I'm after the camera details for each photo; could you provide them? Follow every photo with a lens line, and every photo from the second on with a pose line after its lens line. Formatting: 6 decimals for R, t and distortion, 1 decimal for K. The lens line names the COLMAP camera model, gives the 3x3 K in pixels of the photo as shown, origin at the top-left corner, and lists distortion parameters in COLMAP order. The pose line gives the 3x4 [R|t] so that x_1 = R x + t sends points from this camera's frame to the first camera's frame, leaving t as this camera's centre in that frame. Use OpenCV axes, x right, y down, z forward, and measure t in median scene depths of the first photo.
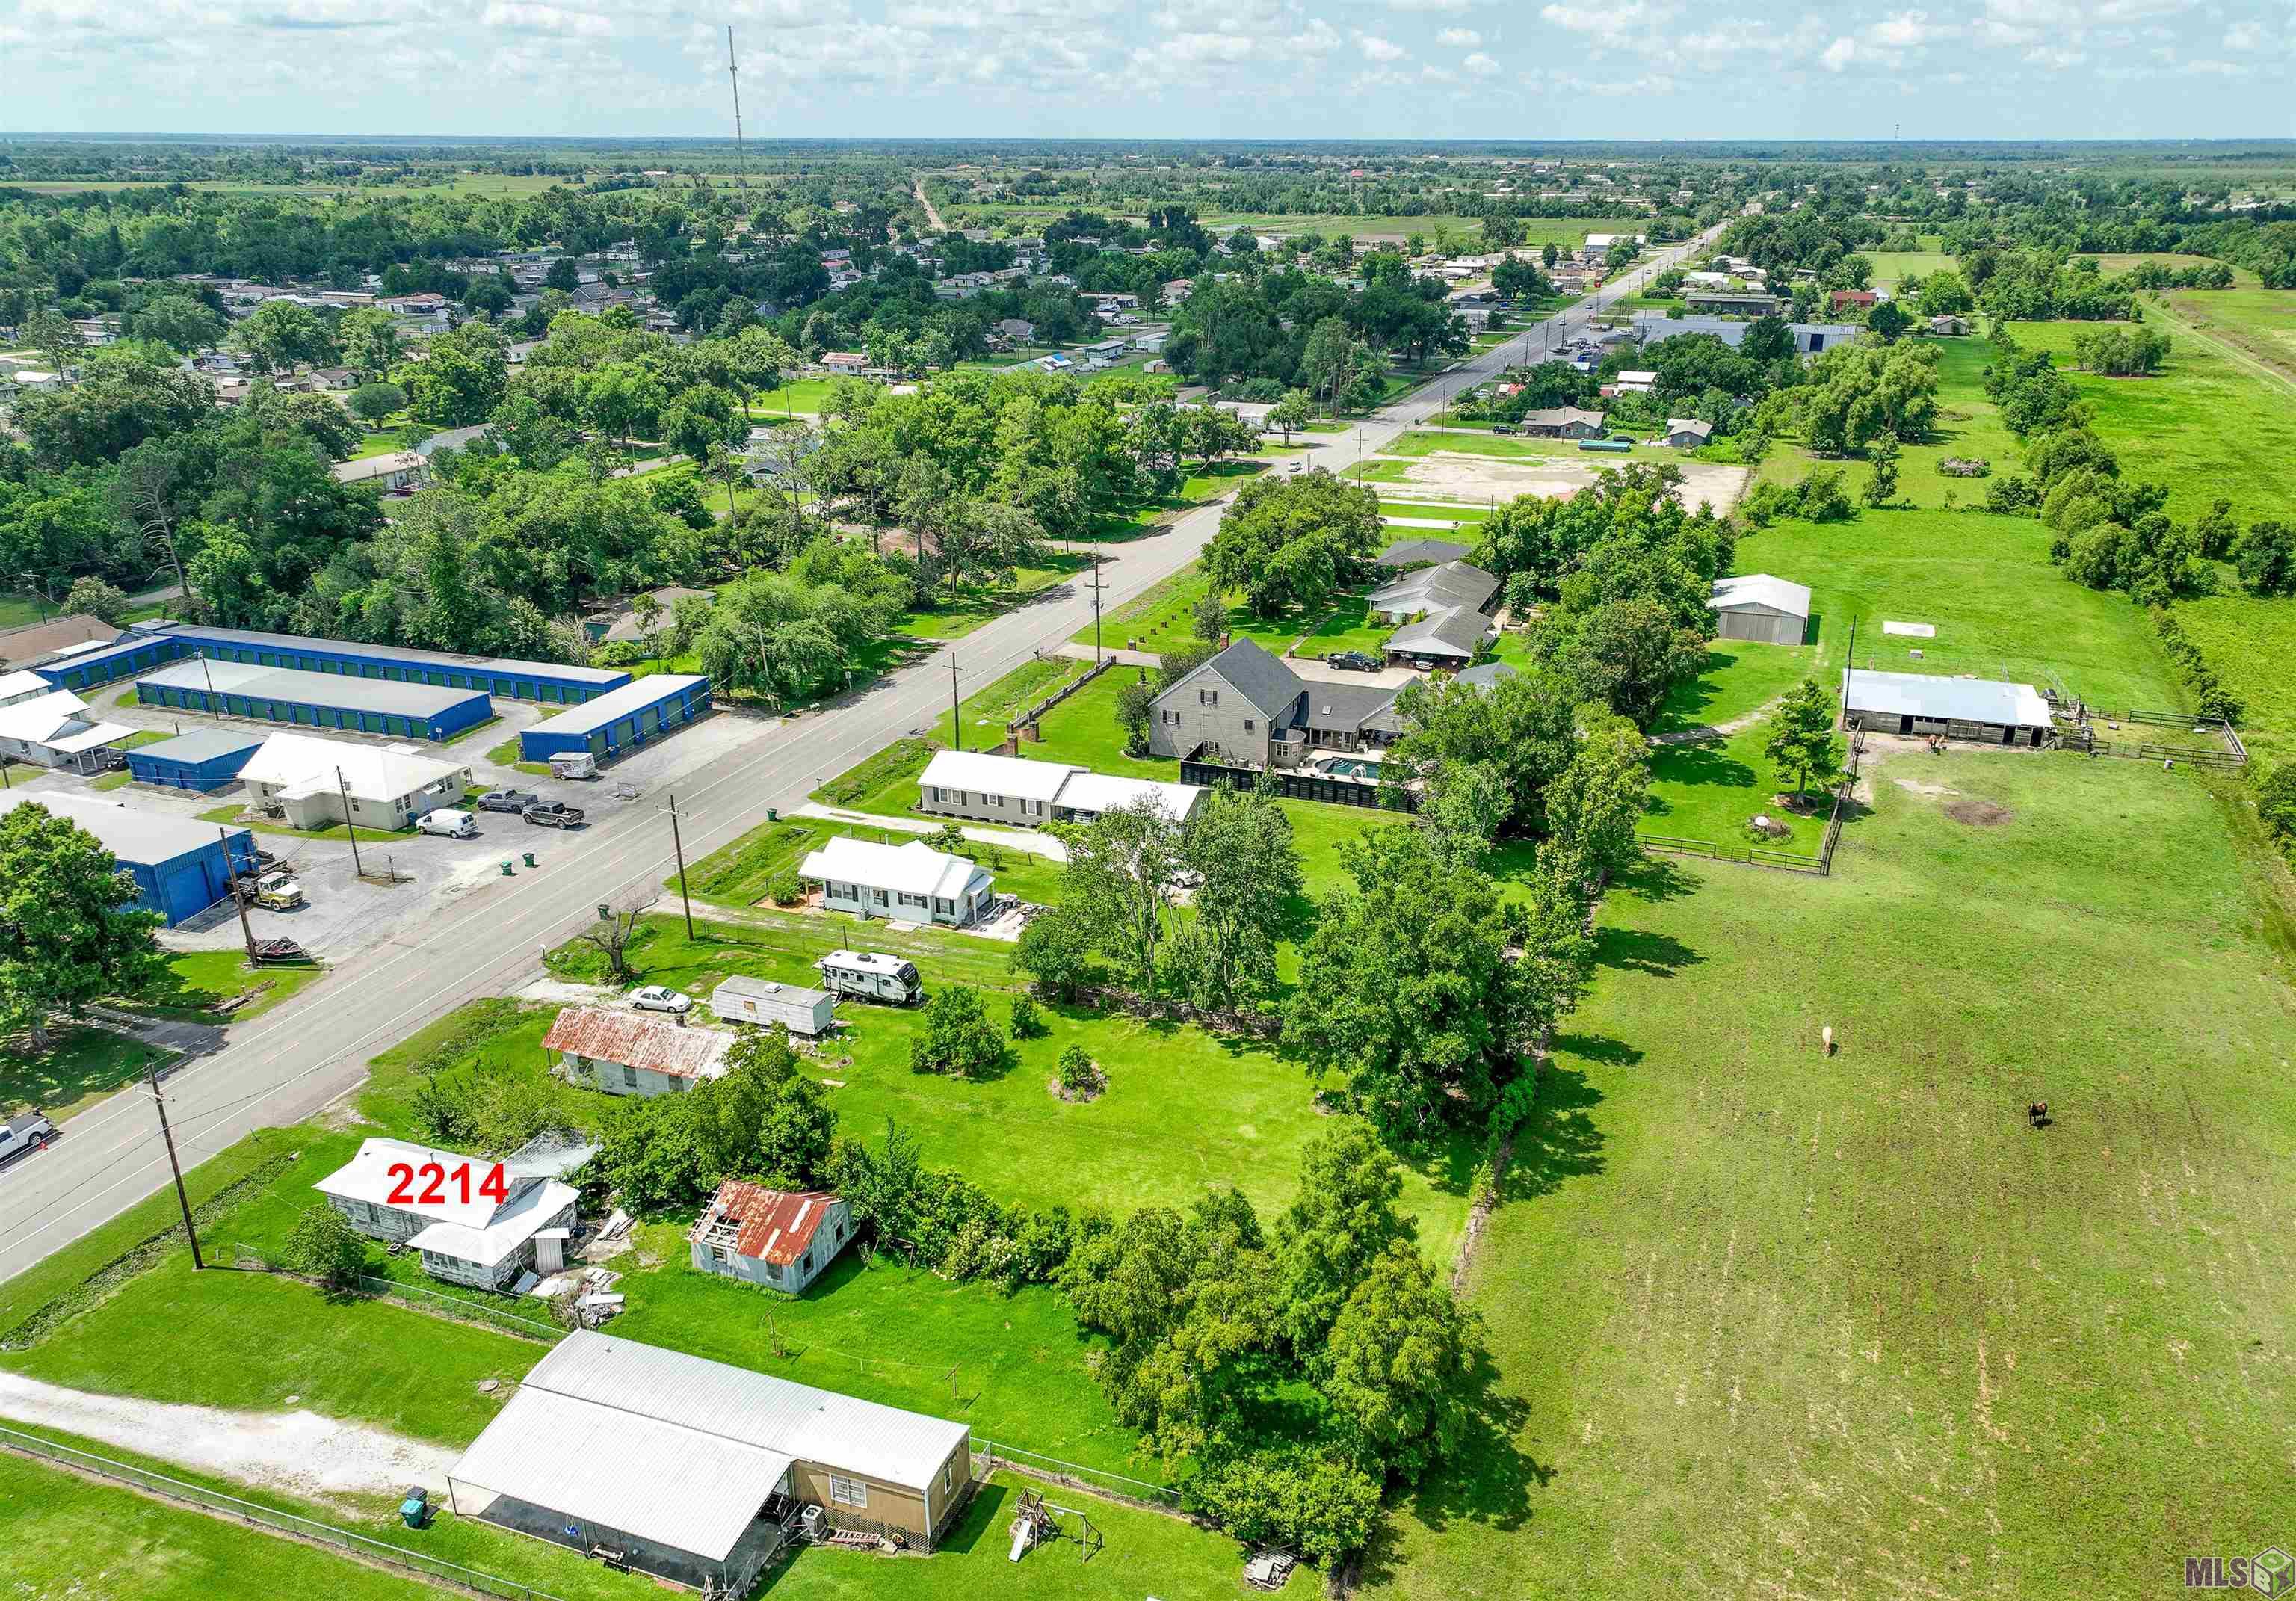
lens RADIAL K [[1655.1, 0, 1238.1], [0, 1655.1, 799.0], [0, 0, 1]] dist [0.008323, 0.006602]
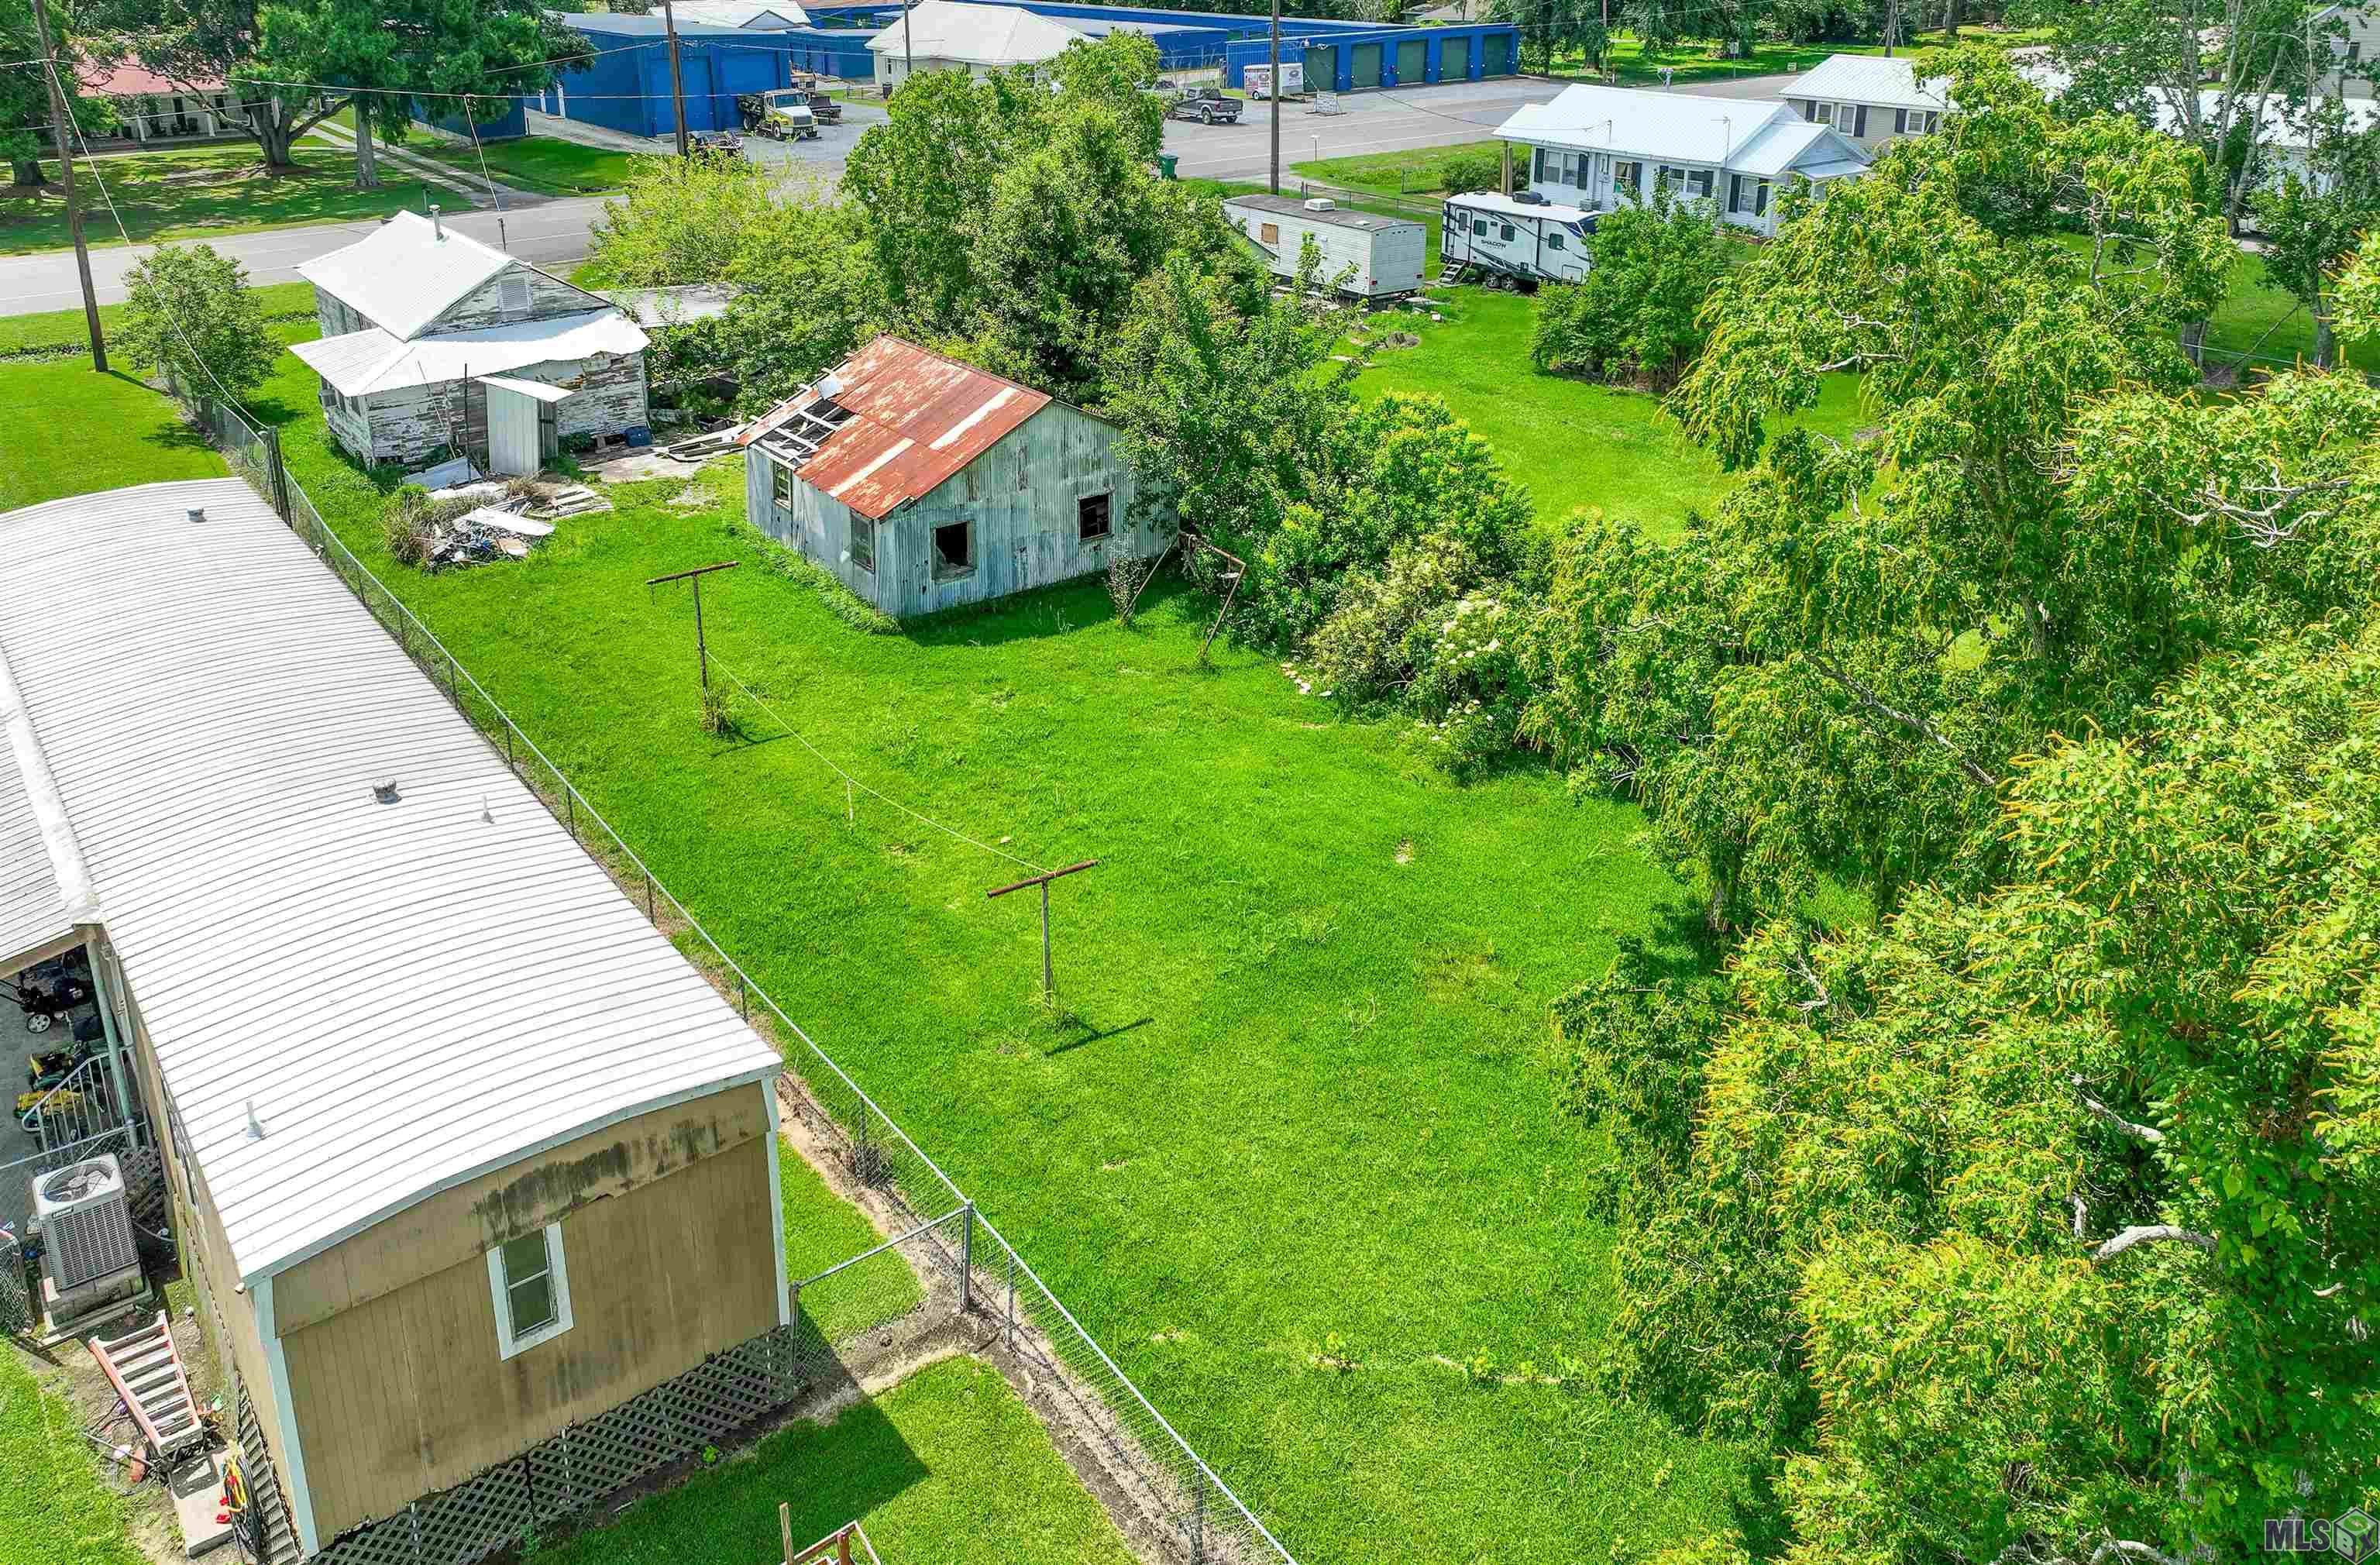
lens RADIAL K [[1687.6, 0, 1260.6], [0, 1687.6, 779.0], [0, 0, 1]] dist [0.001745, -0.000249]
pose [[0.841078, 0.232332, -0.488476, -0.024430], [-0.177451, 0.971595, 0.156573, 0.258025], [0.510978, -0.045010, 0.858415, 0.722890]]
